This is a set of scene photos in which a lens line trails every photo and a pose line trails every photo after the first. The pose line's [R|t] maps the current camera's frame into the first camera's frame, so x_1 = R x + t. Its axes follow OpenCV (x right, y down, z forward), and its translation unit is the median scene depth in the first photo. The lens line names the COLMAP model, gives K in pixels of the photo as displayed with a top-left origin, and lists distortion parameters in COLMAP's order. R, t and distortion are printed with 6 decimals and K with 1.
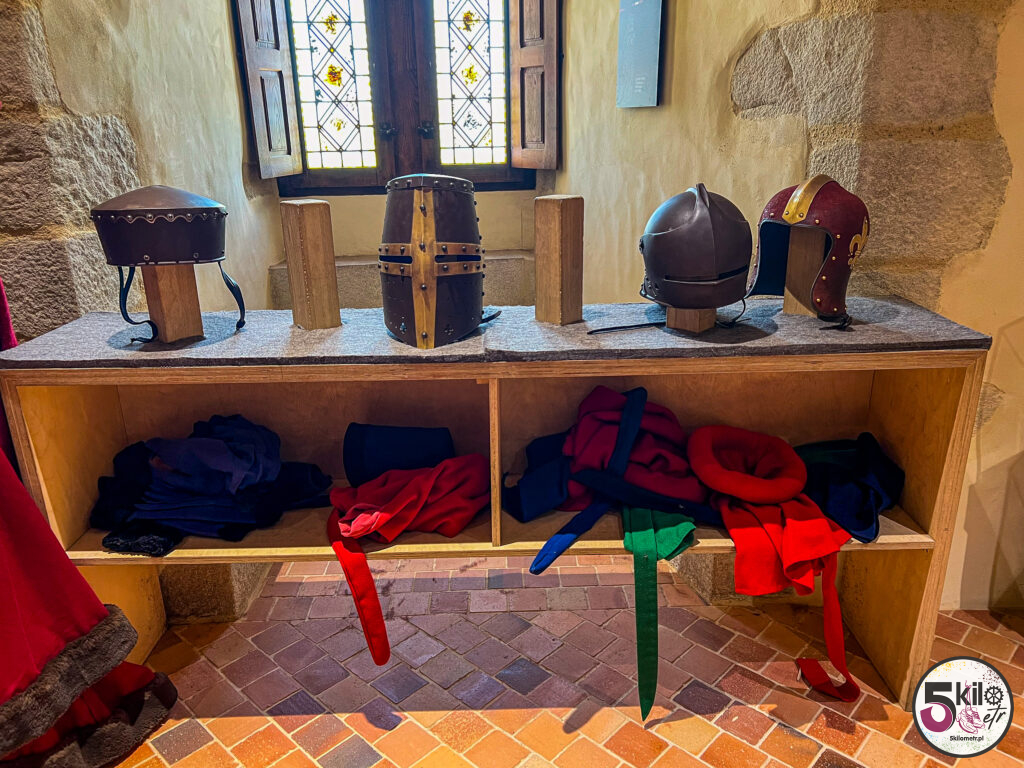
lens RADIAL K [[789.8, 0, 512.0], [0, 789.8, 384.0], [0, 0, 1]] dist [0.058342, -0.070449]
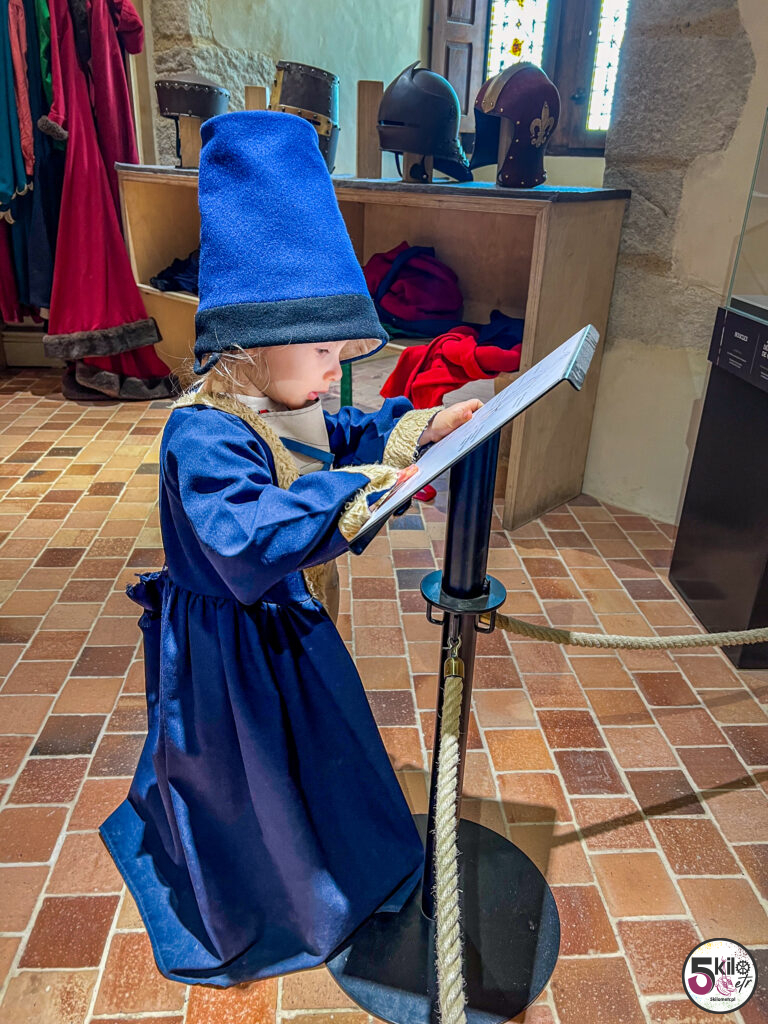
lens RADIAL K [[789.8, 0, 355.5], [0, 789.8, 510.8], [0, 0, 1]] dist [0.058342, -0.070449]
pose [[0.712647, 0.324277, -0.622076, 1.053289], [-0.270584, 0.945194, 0.182734, 0.213236], [0.647240, 0.038099, 0.761334, -0.078401]]
